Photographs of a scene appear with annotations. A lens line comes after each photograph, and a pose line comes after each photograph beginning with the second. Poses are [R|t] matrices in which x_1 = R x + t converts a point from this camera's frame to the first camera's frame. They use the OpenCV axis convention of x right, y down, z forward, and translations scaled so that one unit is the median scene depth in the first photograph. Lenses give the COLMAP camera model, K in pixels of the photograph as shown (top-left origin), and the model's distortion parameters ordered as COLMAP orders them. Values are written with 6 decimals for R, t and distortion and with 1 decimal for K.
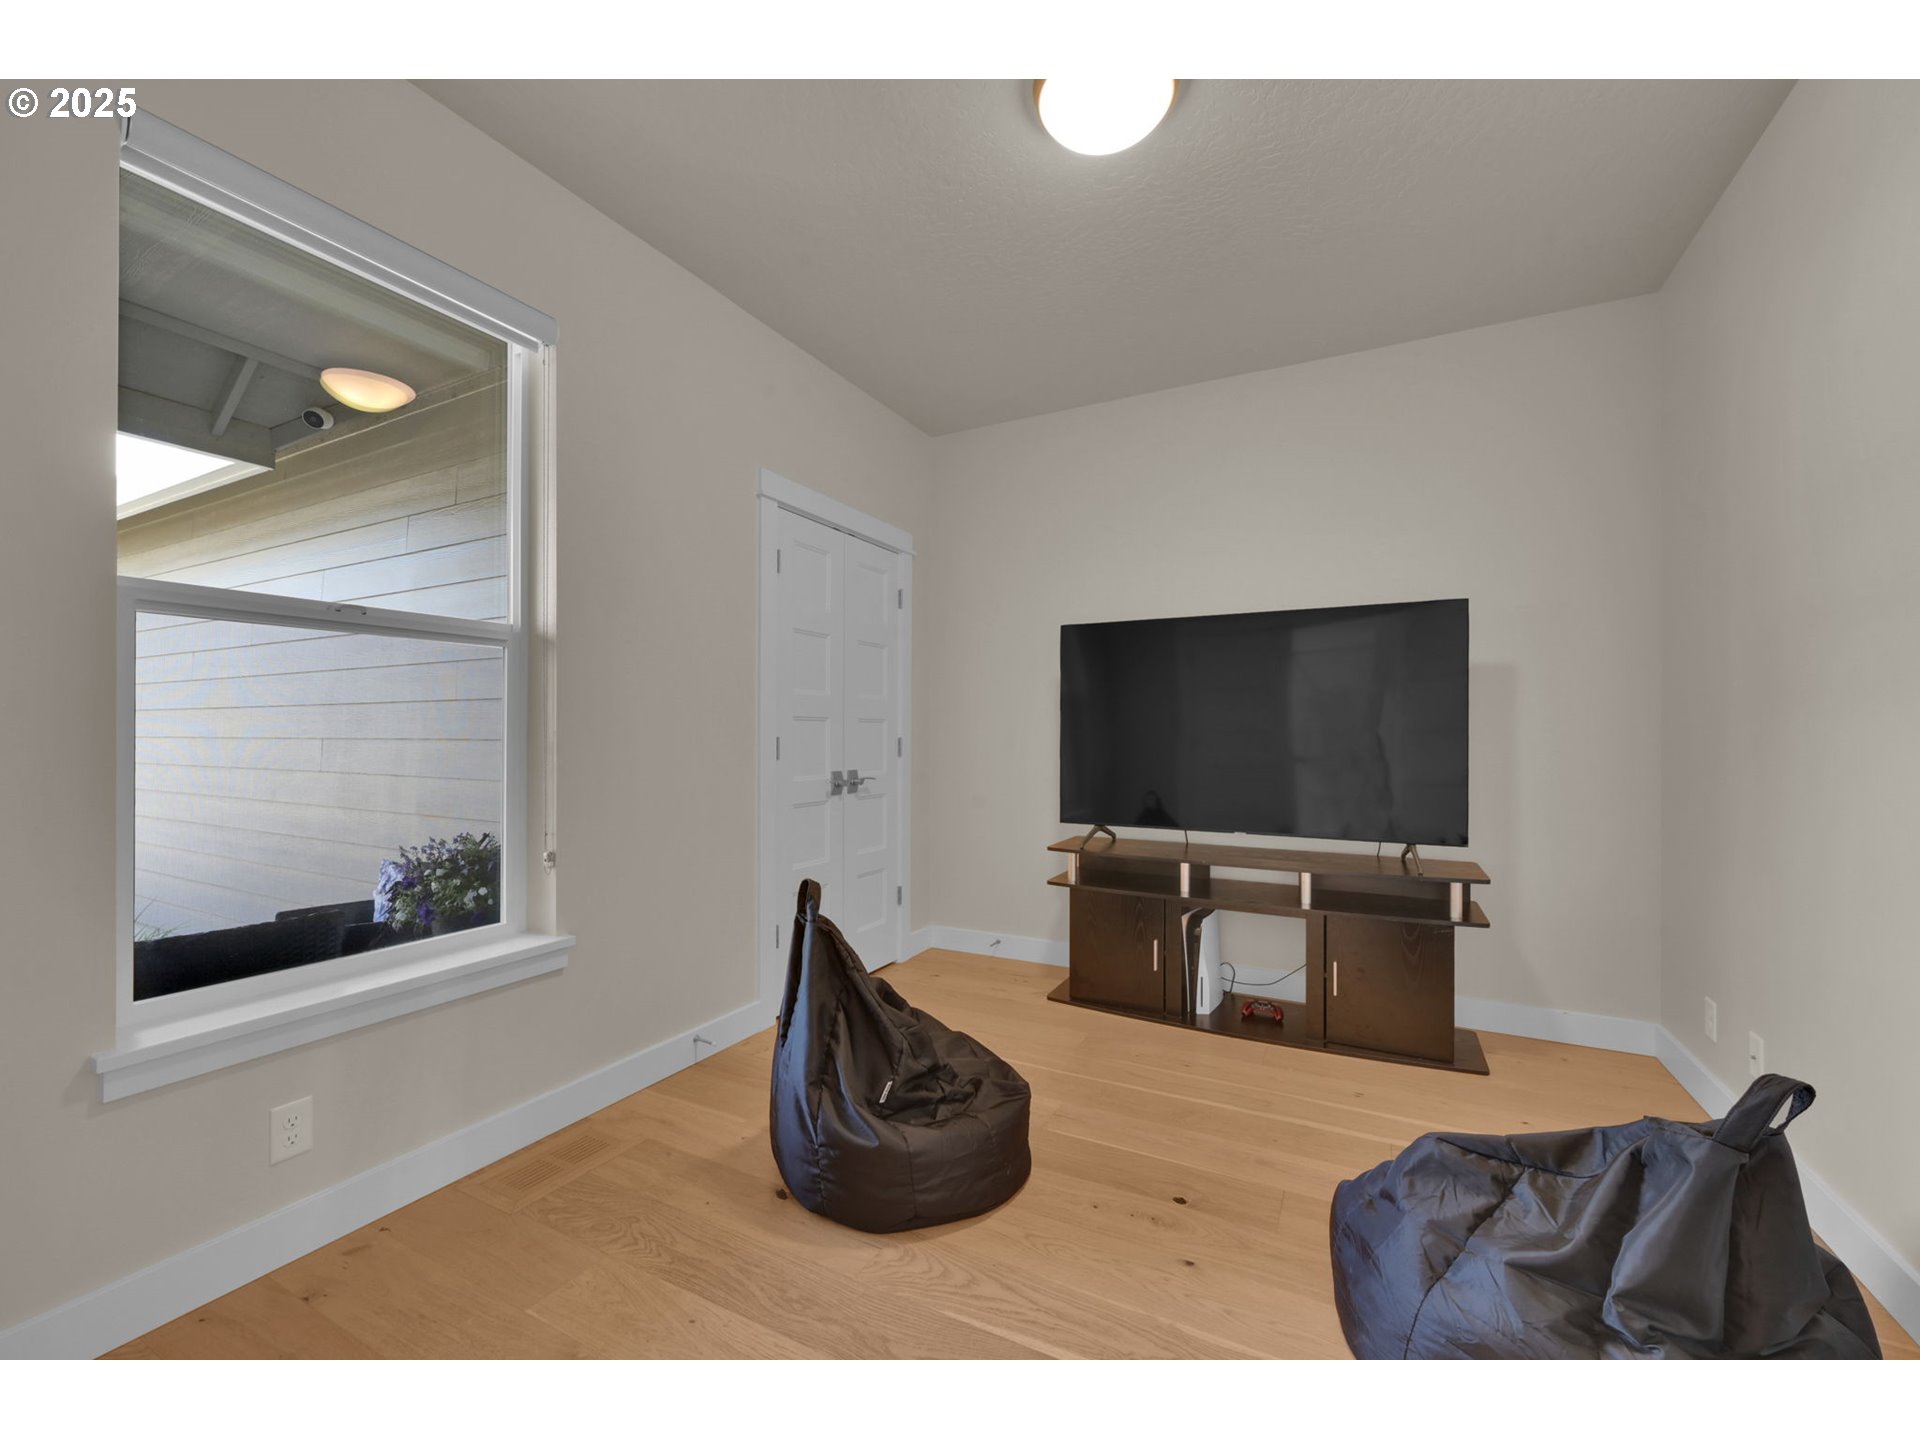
lens RADIAL K [[786.6, 0, 953.1], [0, 786.6, 729.2], [0, 0, 1]] dist [-0.000764, -0.000283]
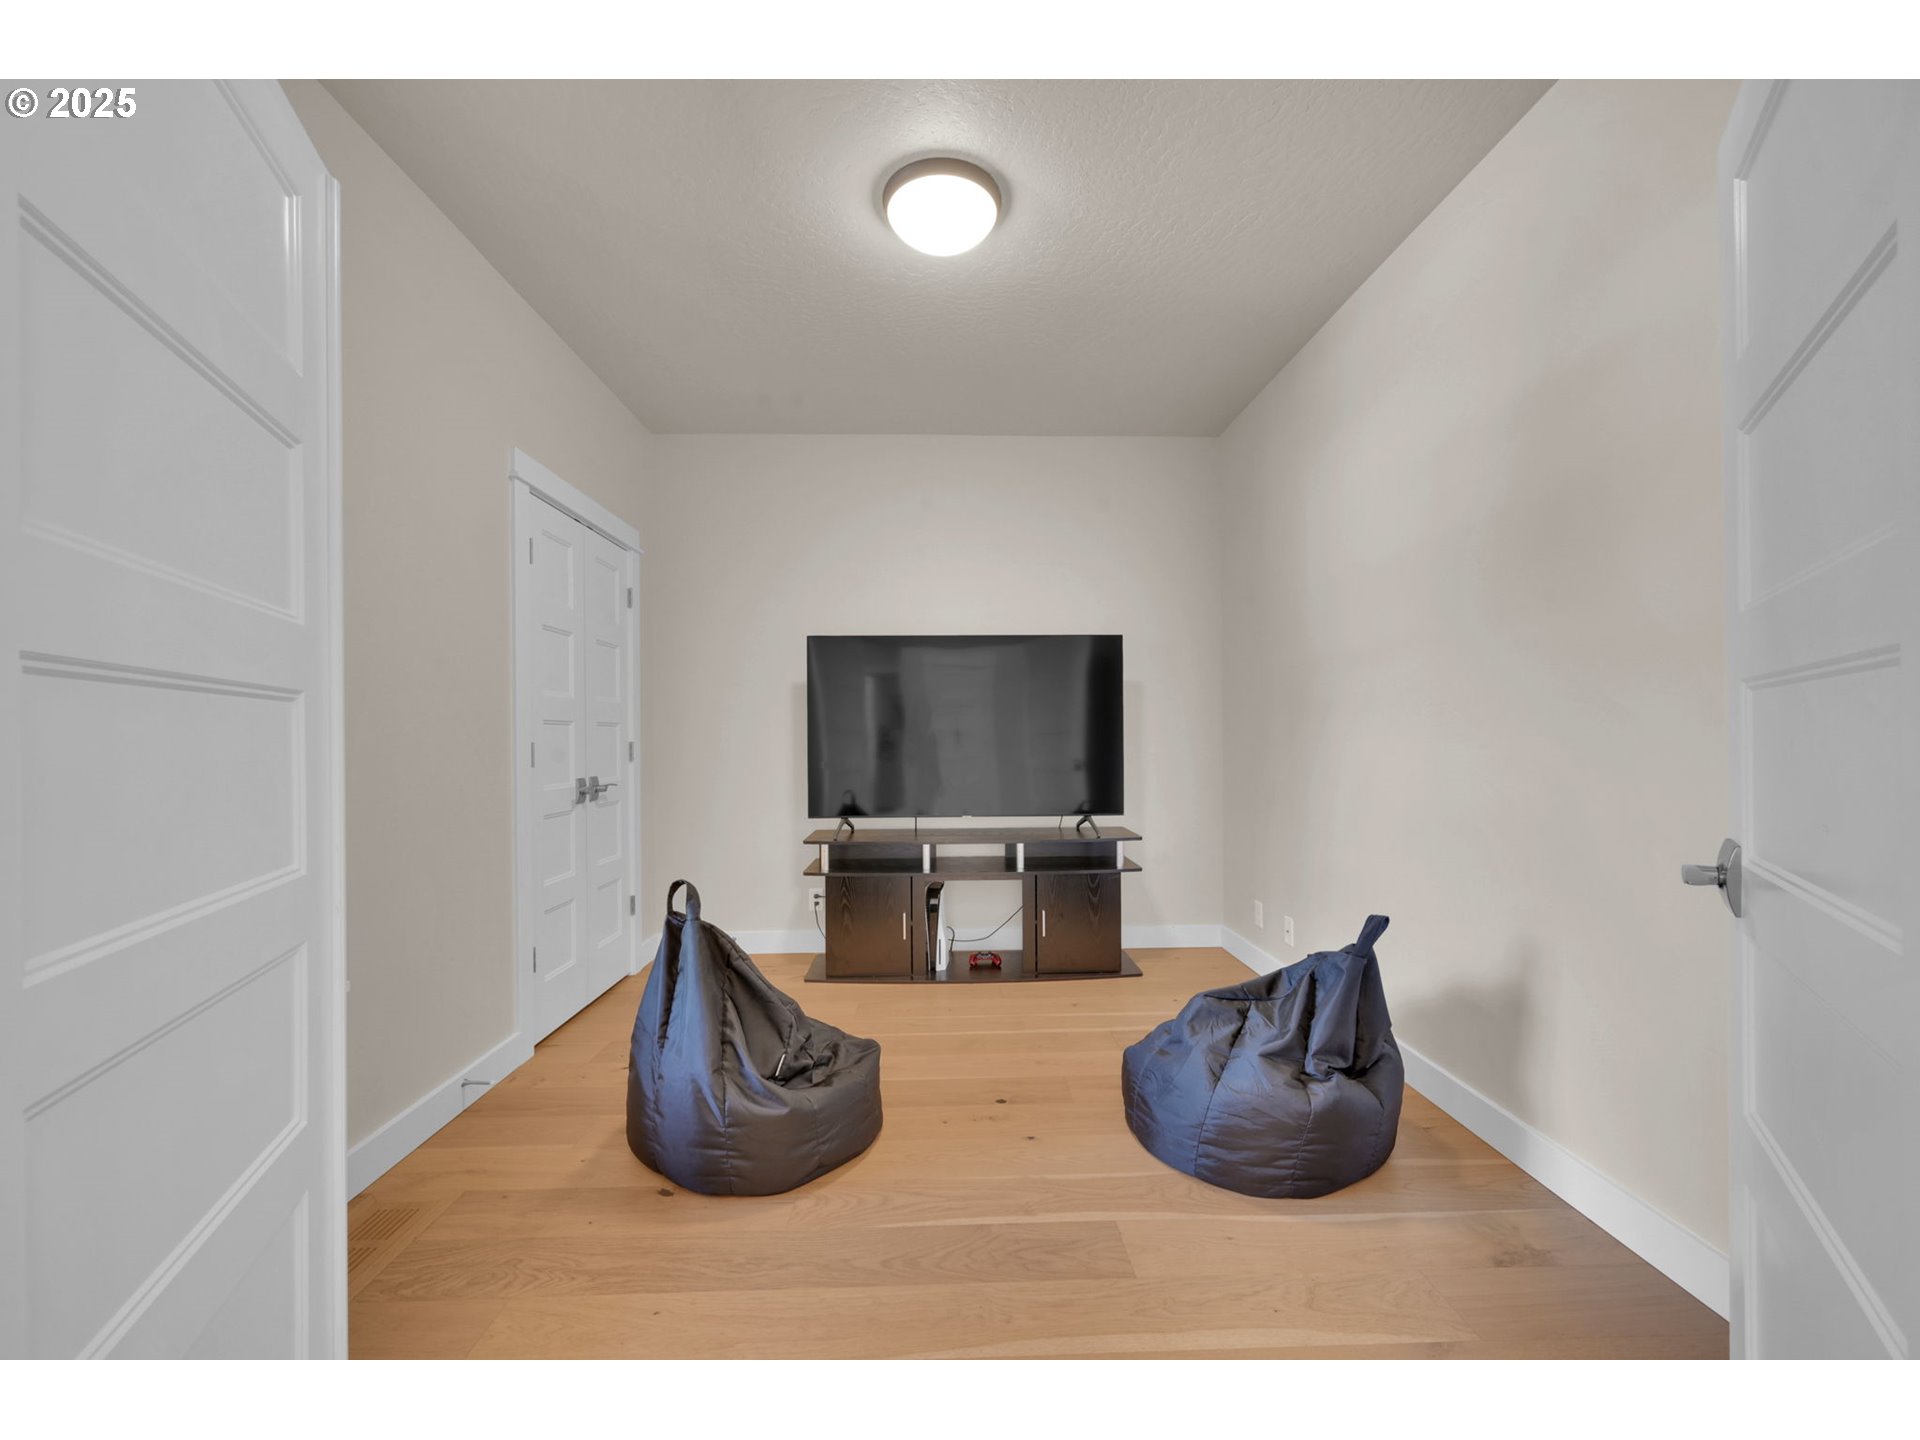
lens RADIAL K [[786.6, 0, 953.1], [0, 786.6, 729.2], [0, 0, 1]] dist [-0.000764, -0.000283]
pose [[0.866848, -0.005138, 0.498547, -0.321203], [0.005890, 0.999983, 0.000064, -0.003362], [-0.498538, 0.002881, 0.866863, -0.053070]]
